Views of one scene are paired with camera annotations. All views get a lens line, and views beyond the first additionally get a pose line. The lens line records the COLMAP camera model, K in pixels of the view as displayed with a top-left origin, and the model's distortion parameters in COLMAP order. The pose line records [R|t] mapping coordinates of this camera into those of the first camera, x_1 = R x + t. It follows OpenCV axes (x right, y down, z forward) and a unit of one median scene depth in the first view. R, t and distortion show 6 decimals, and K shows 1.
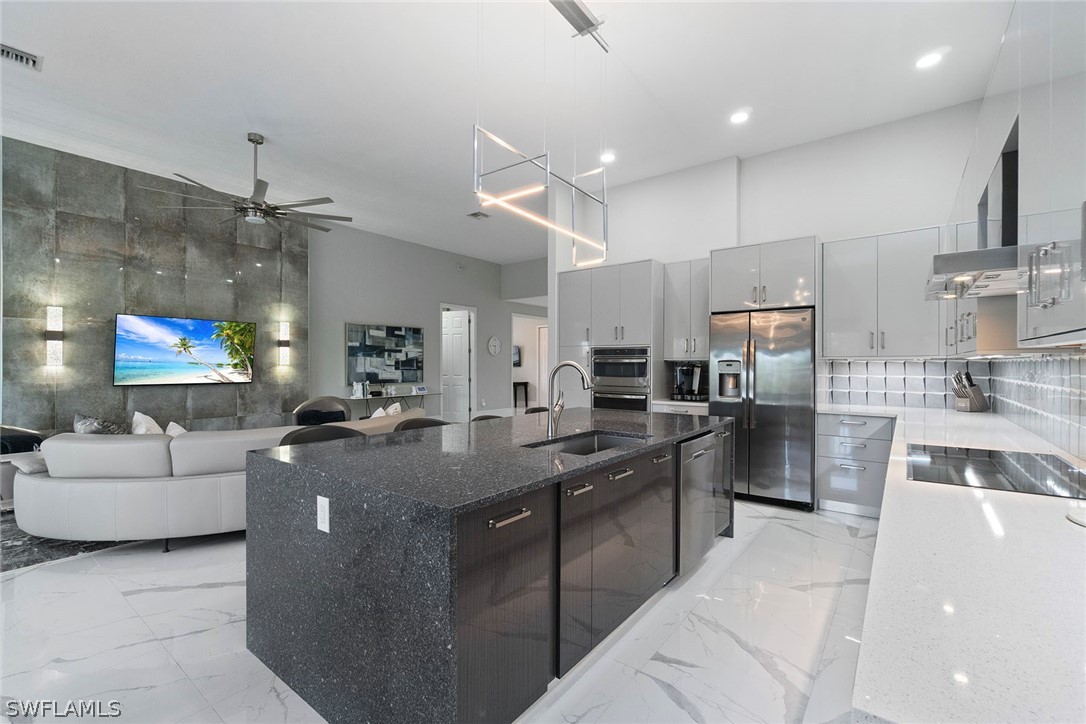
lens RADIAL K [[467.6, 0, 538.2], [0, 467.6, 364.5], [0, 0, 1]] dist [-0.005480, 0.001080]
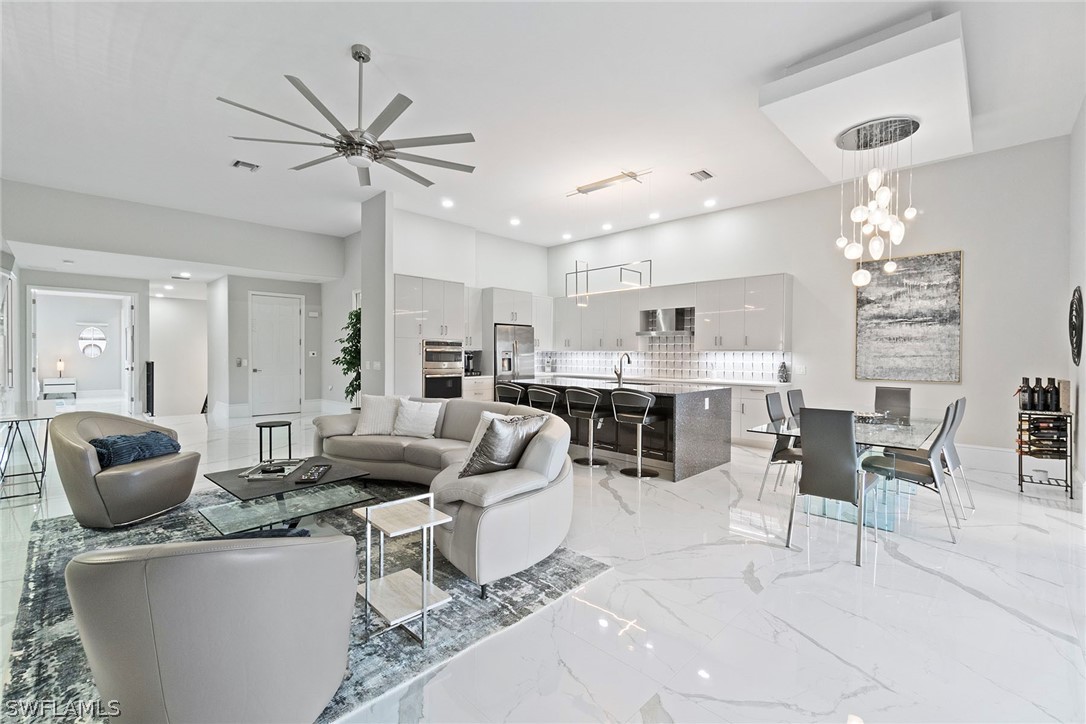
lens RADIAL K [[467.6, 0, 550.1], [0, 467.6, 373.1], [0, 0, 1]] dist [-0.005480, 0.001080]
pose [[0.106645, -0.049163, 0.993081, -1.128133], [-0.001923, 0.998765, 0.049651, -0.009351], [-0.994295, -0.007205, 0.106418, 0.531050]]
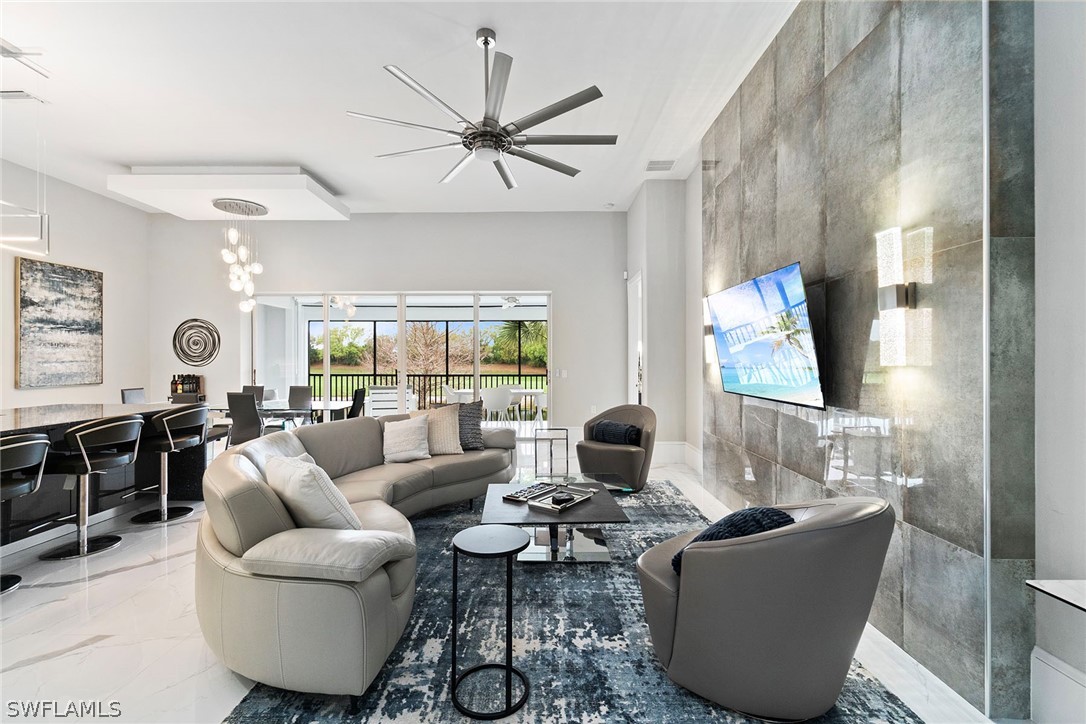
lens RADIAL K [[467.6, 0, 534.0], [0, 467.6, 359.6], [0, 0, 1]] dist [-0.005480, 0.001080]
pose [[-0.790903, -0.002547, -0.611936, -0.206339], [-0.002496, 0.999996, -0.000936, -0.003638], [0.611936, 0.000787, -0.790907, 1.353891]]
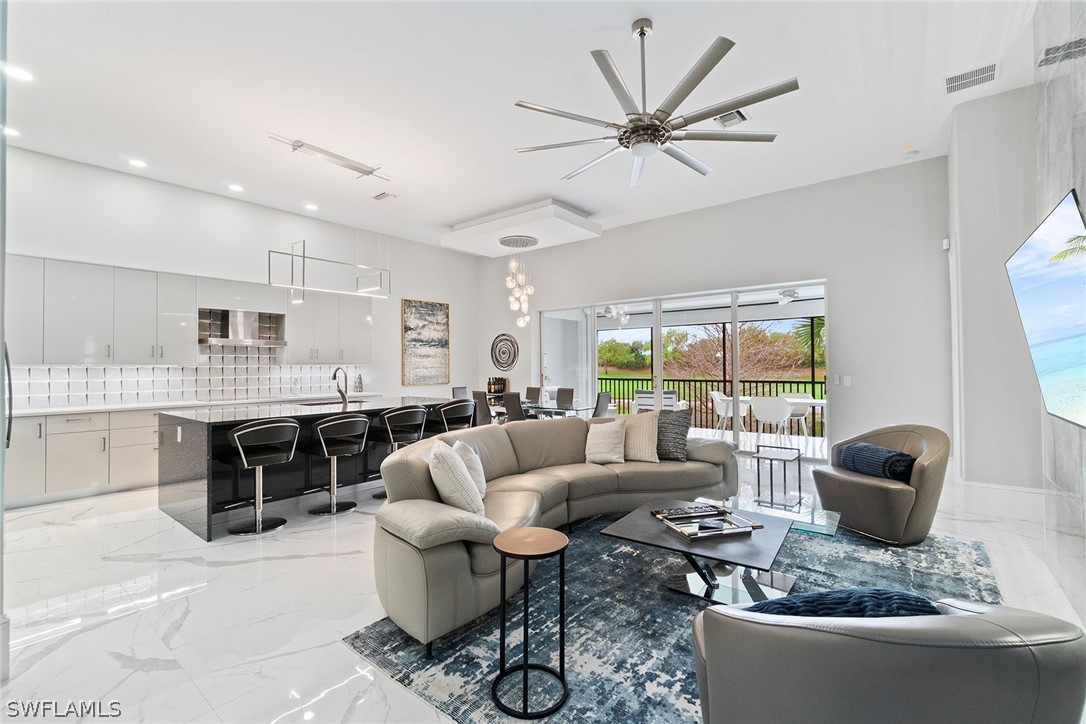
lens RADIAL K [[467.6, 0, 534.5], [0, 467.6, 359.6], [0, 0, 1]] dist [-0.005480, 0.001080]
pose [[-0.999939, 0.004151, 0.010216, -0.380728], [0.004023, 0.999915, -0.012434, -0.003188], [-0.010267, -0.012392, -0.999871, 1.408208]]
